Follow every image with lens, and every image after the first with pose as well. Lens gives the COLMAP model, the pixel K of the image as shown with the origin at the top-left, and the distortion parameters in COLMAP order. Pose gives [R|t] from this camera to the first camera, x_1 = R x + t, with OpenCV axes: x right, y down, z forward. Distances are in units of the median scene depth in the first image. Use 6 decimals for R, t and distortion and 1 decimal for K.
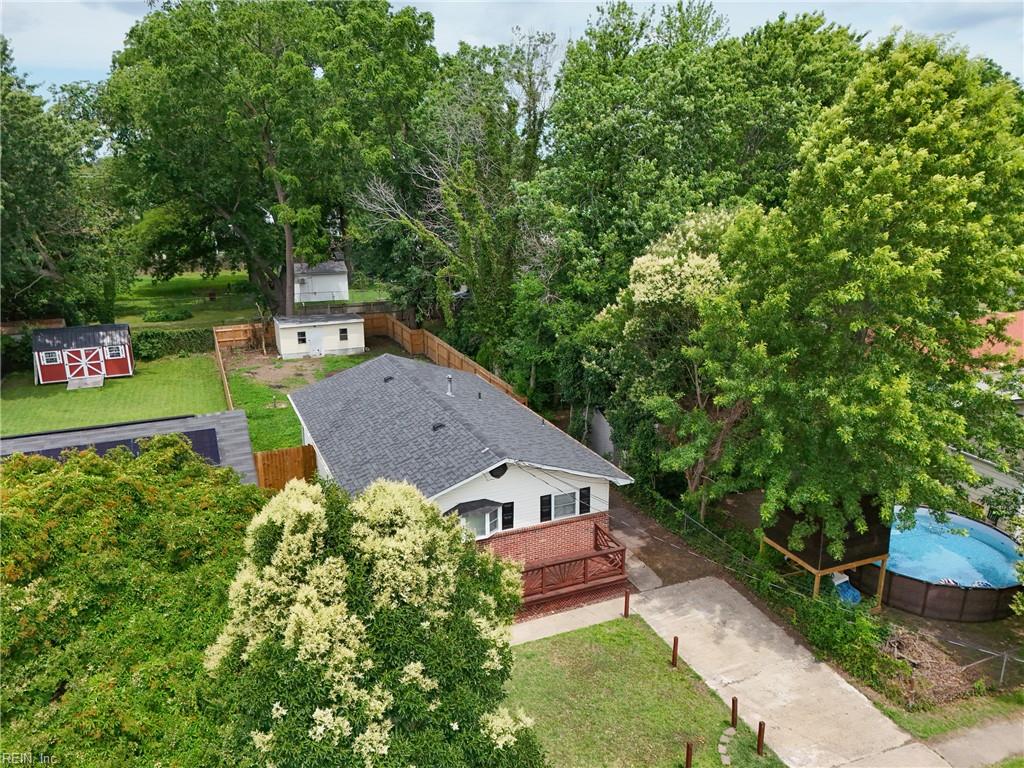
lens RADIAL K [[764.2, 0, 512.0], [0, 764.2, 384.0], [0, 0, 1]] dist [0.076292, -0.066279]
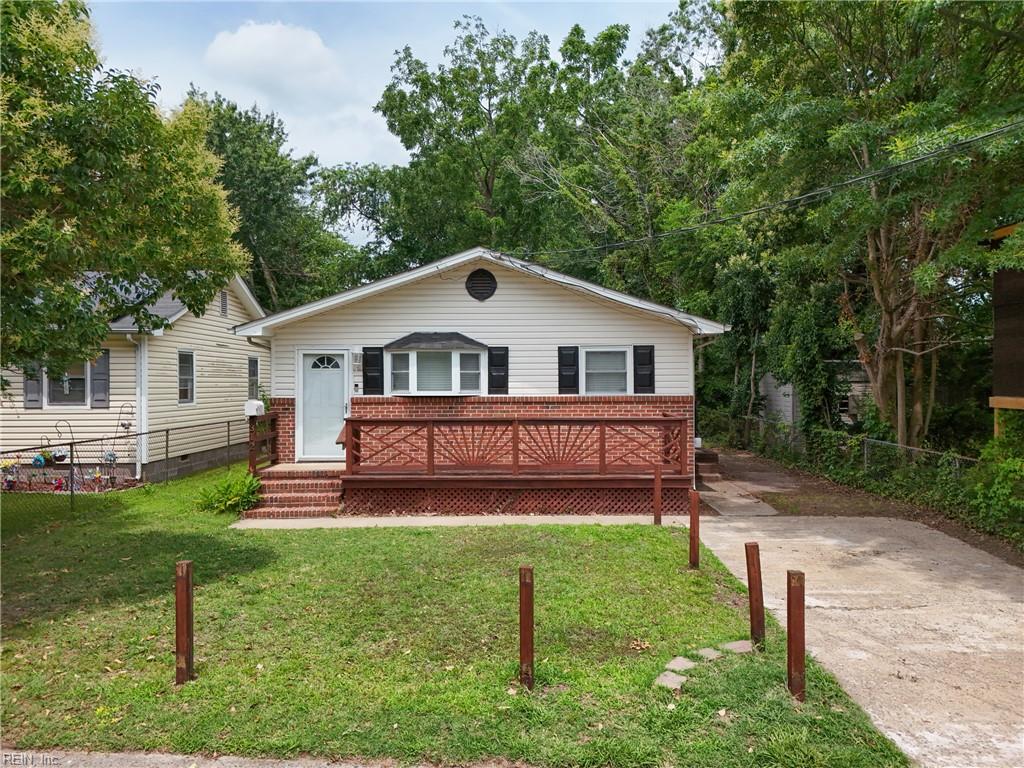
lens RADIAL K [[764.2, 0, 512.0], [0, 764.2, 384.0], [0, 0, 1]] dist [0.076292, -0.066279]
pose [[0.912510, -0.001540, -0.409052, 0.247918], [-0.105467, 0.965297, -0.238910, 0.321212], [0.395224, 0.261149, 0.880681, 0.471274]]
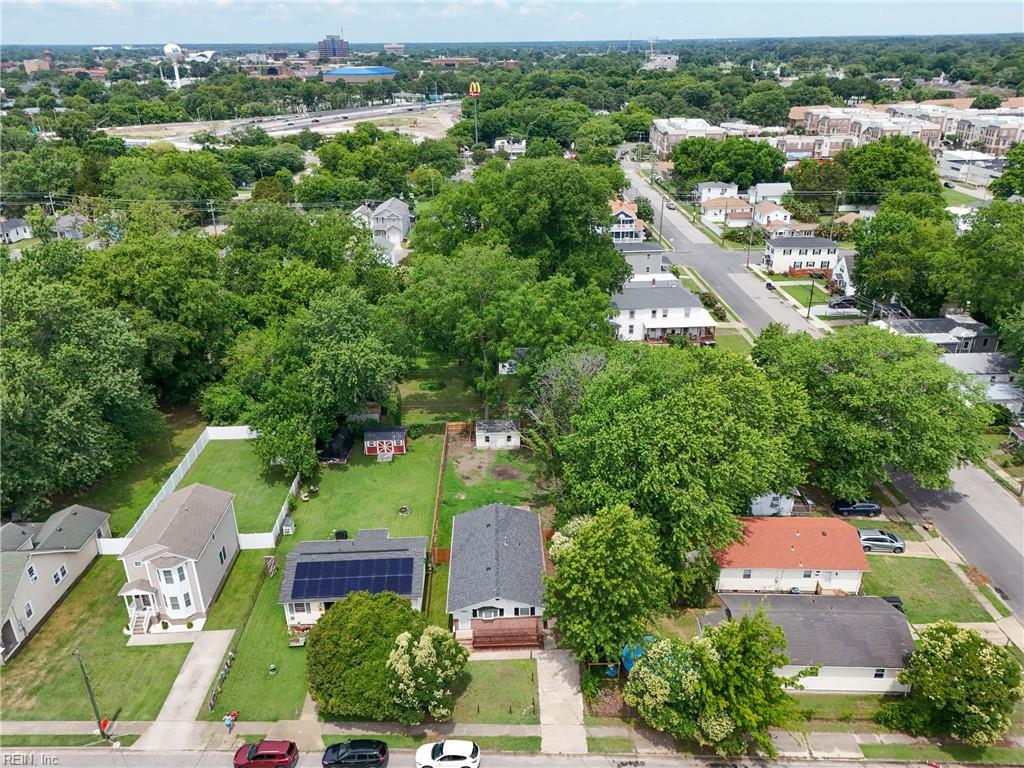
lens RADIAL K [[764.2, 0, 512.0], [0, 764.2, 384.0], [0, 0, 1]] dist [0.076292, -0.066279]
pose [[0.929328, 0.146351, -0.339015, 0.856082], [-0.092230, 0.981003, 0.170668, -1.124582], [0.357552, -0.127339, 0.925171, -1.478173]]
